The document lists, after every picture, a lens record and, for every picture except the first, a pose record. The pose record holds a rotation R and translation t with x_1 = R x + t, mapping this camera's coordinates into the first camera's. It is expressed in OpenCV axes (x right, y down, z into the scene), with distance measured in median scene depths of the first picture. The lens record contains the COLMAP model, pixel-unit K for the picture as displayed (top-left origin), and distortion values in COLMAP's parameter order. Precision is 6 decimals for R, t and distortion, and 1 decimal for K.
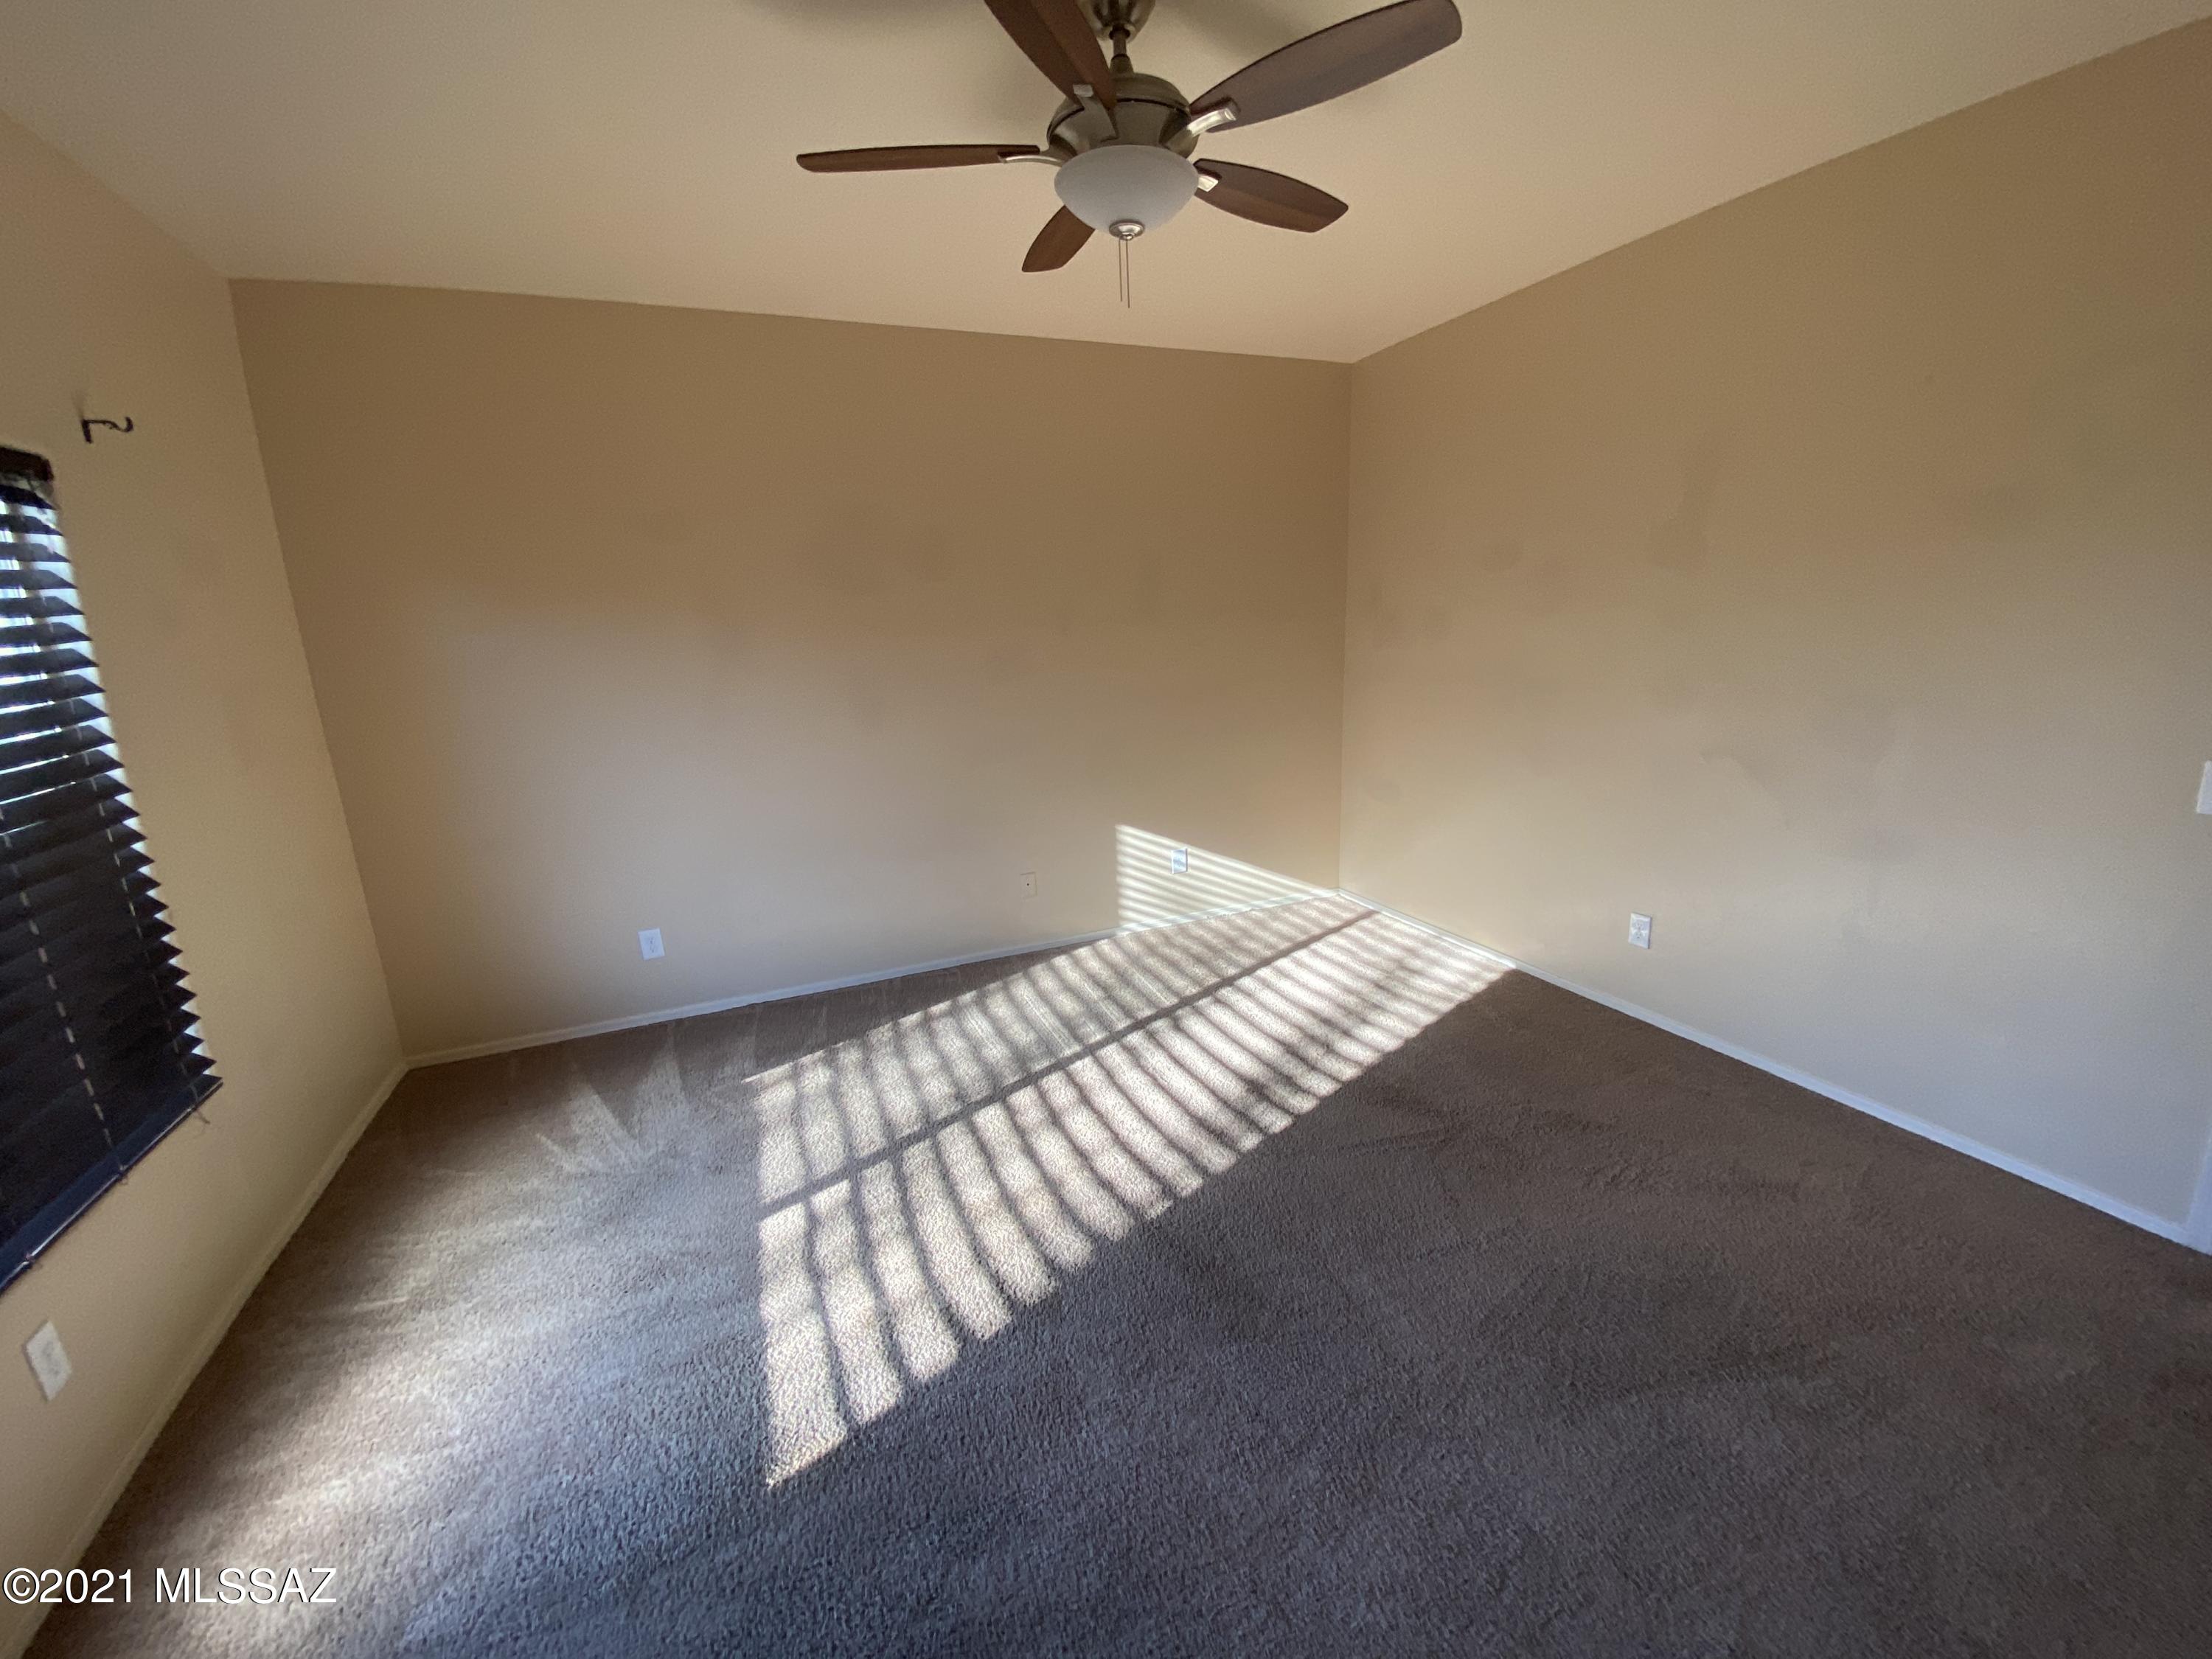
lens RADIAL K [[905.8, 0, 1106.0], [0, 905.8, 829.5], [0, 0, 1]] dist [0.028025, -0.000186]
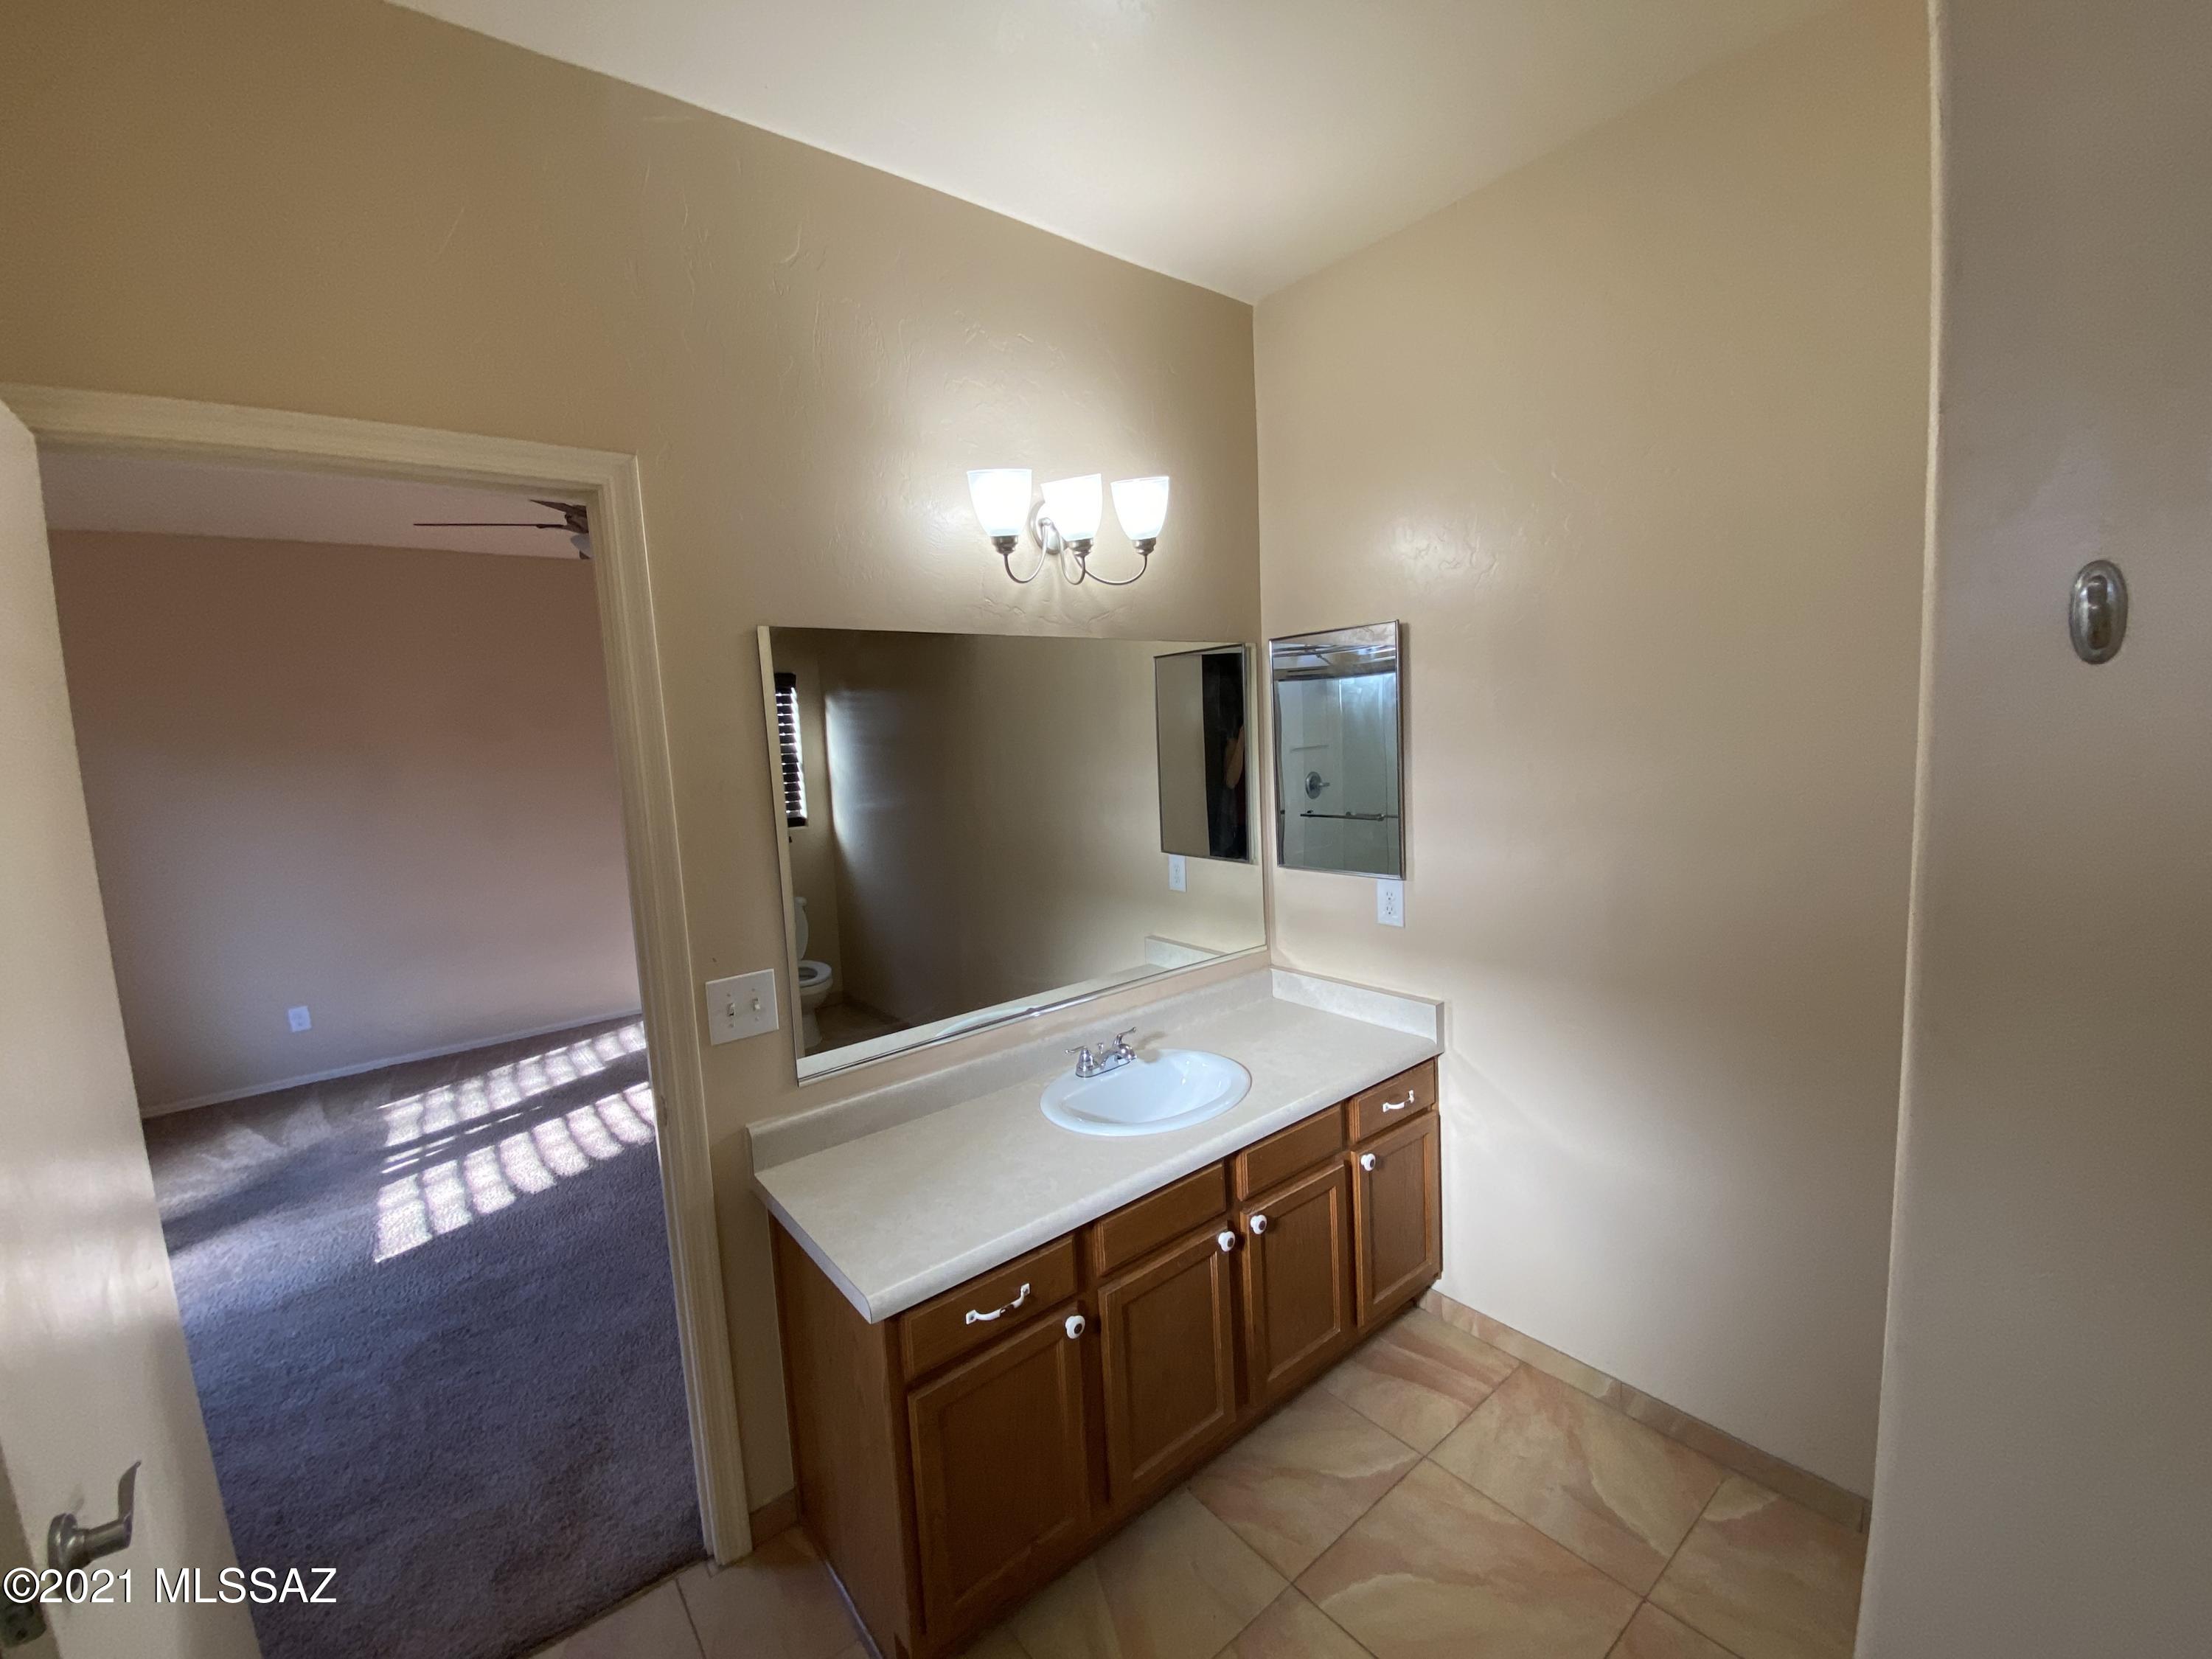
lens RADIAL K [[905.8, 0, 1106.0], [0, 905.8, 829.5], [0, 0, 1]] dist [0.028025, -0.000186]
pose [[0.965324, -0.059328, 0.254225, 0.336605], [0.091002, 0.989224, -0.114692, 0.119013], [-0.244681, 0.133850, 0.960321, -0.673242]]
